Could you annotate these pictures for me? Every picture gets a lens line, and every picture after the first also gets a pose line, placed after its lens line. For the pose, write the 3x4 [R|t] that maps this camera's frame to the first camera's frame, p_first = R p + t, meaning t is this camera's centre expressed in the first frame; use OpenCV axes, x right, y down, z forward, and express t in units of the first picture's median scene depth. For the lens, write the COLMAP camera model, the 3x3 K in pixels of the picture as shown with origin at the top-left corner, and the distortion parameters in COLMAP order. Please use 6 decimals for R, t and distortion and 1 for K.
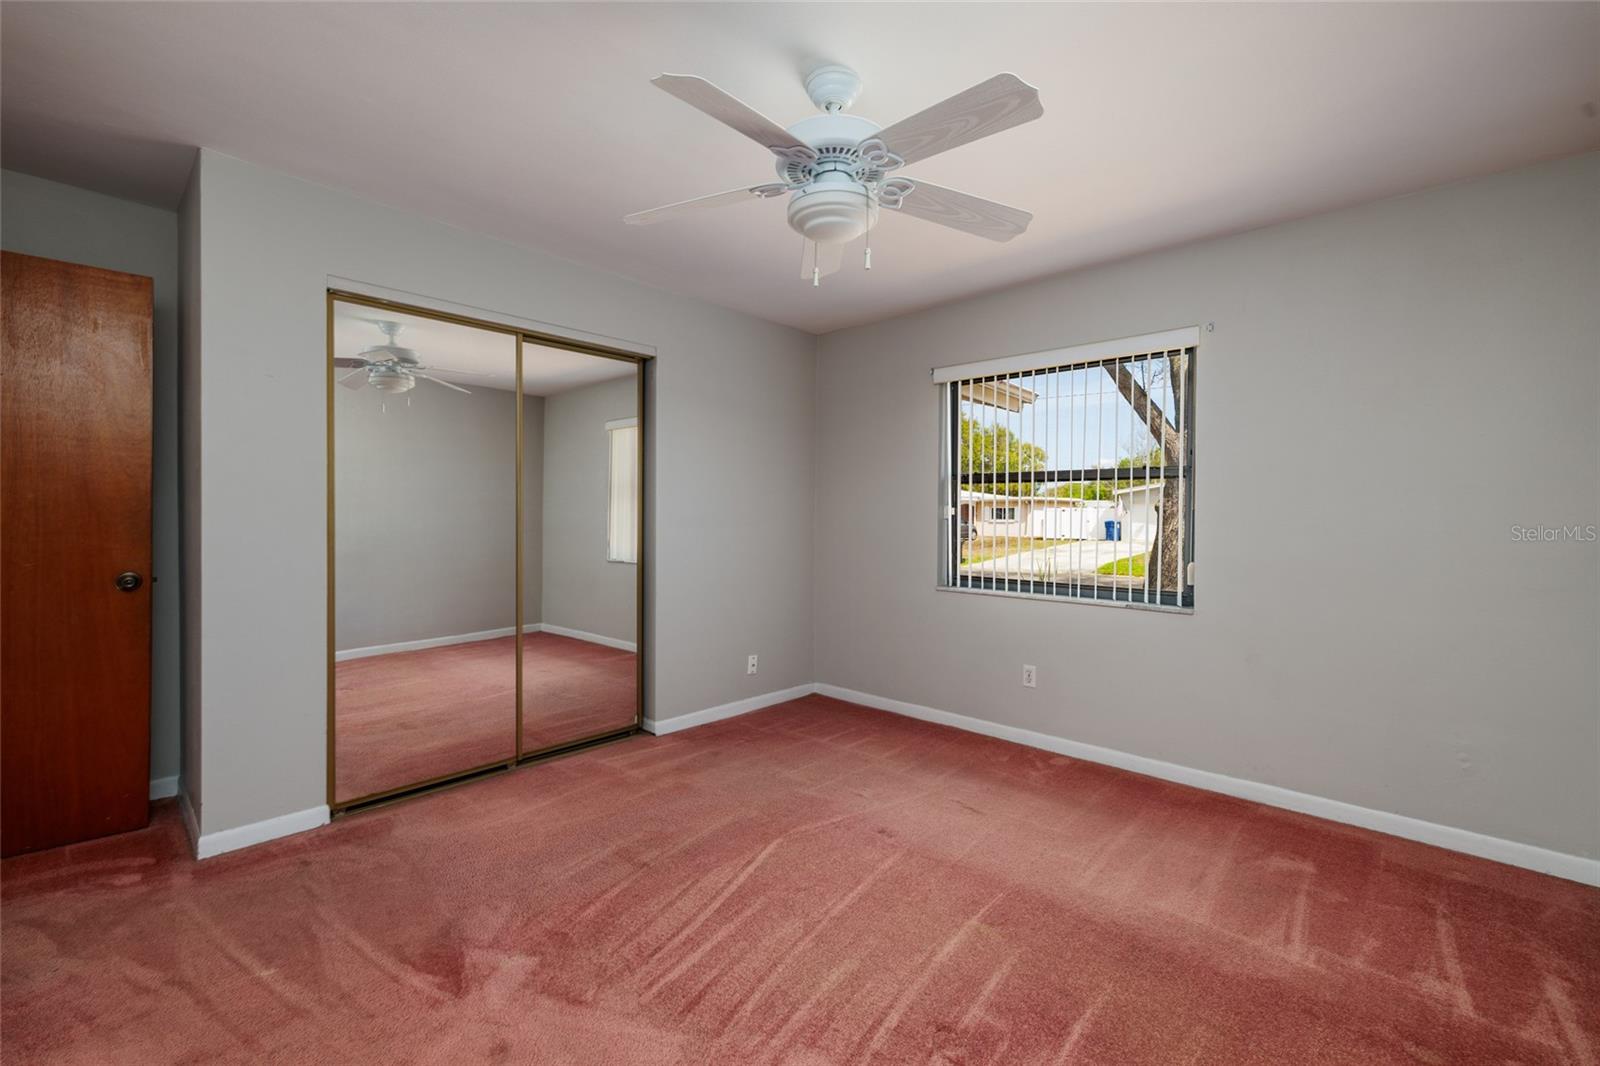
lens RADIAL K [[696.3, 0, 803.3], [0, 696.3, 525.4], [0, 0, 1]] dist [0.002374, 0.000167]
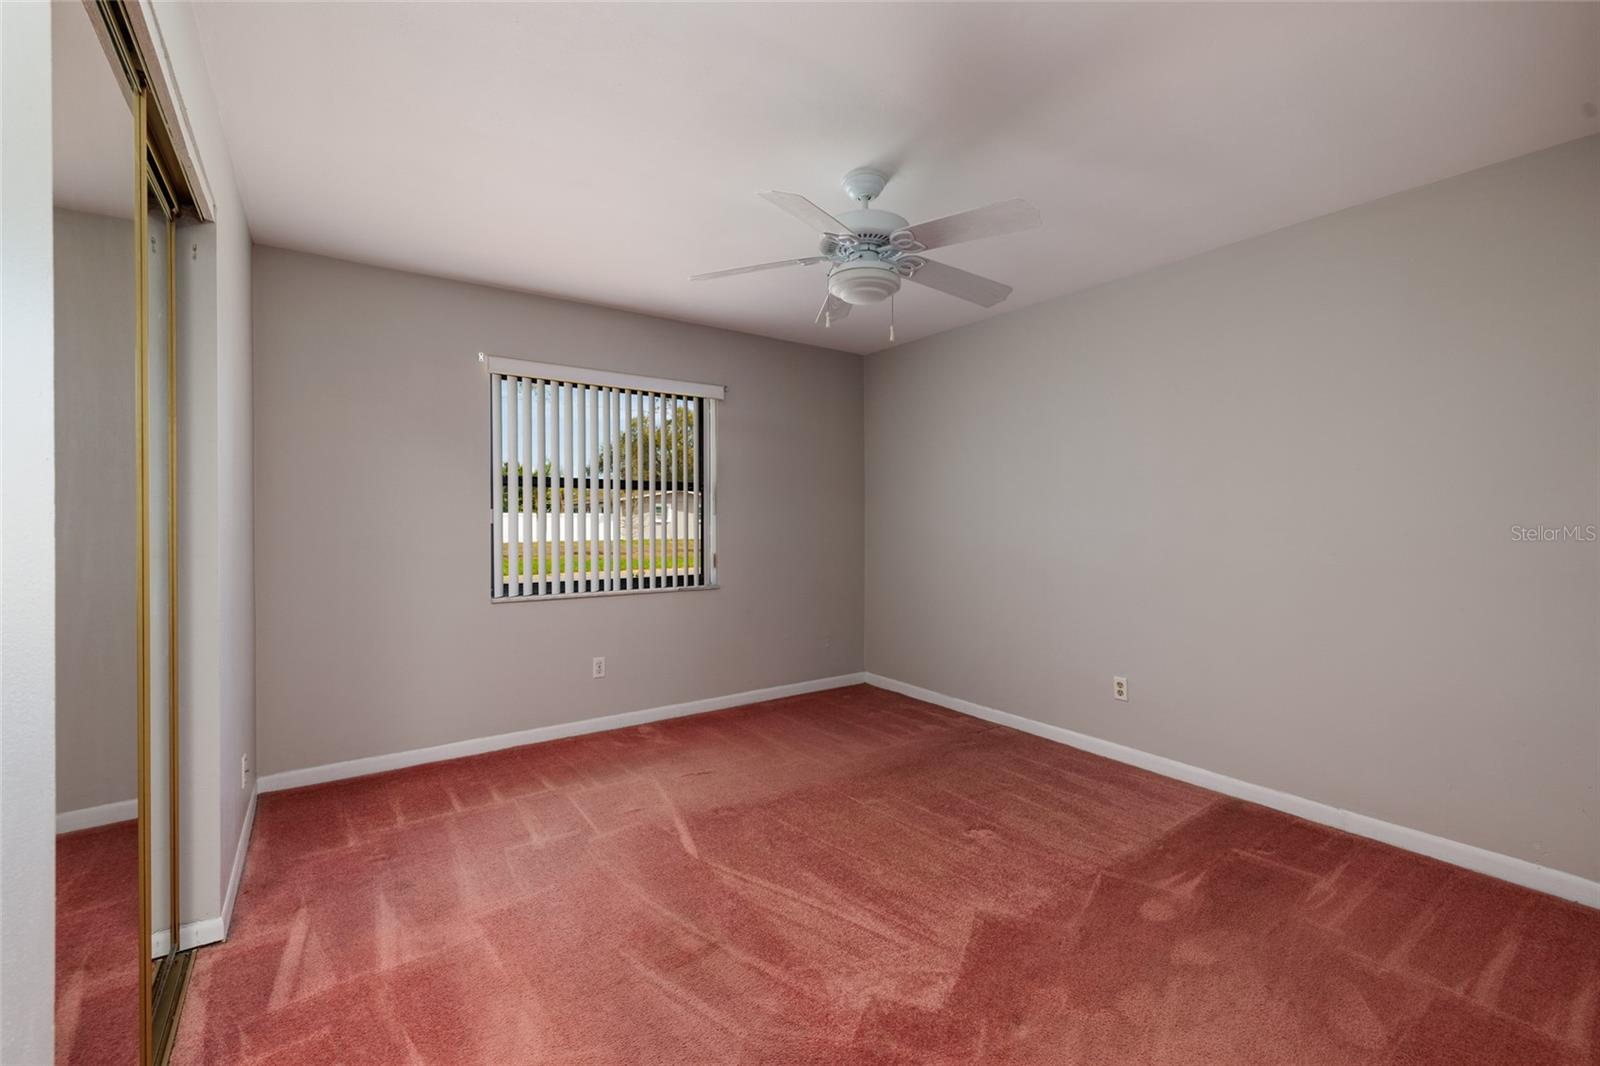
lens RADIAL K [[696.3, 0, 803.3], [0, 696.3, 525.4], [0, 0, 1]] dist [0.002374, 0.000167]
pose [[0.171684, -0.015113, 0.985036, -0.754008], [0.011779, 0.999842, 0.013287, -0.016056], [-0.985082, 0.009321, 0.171834, 0.552212]]
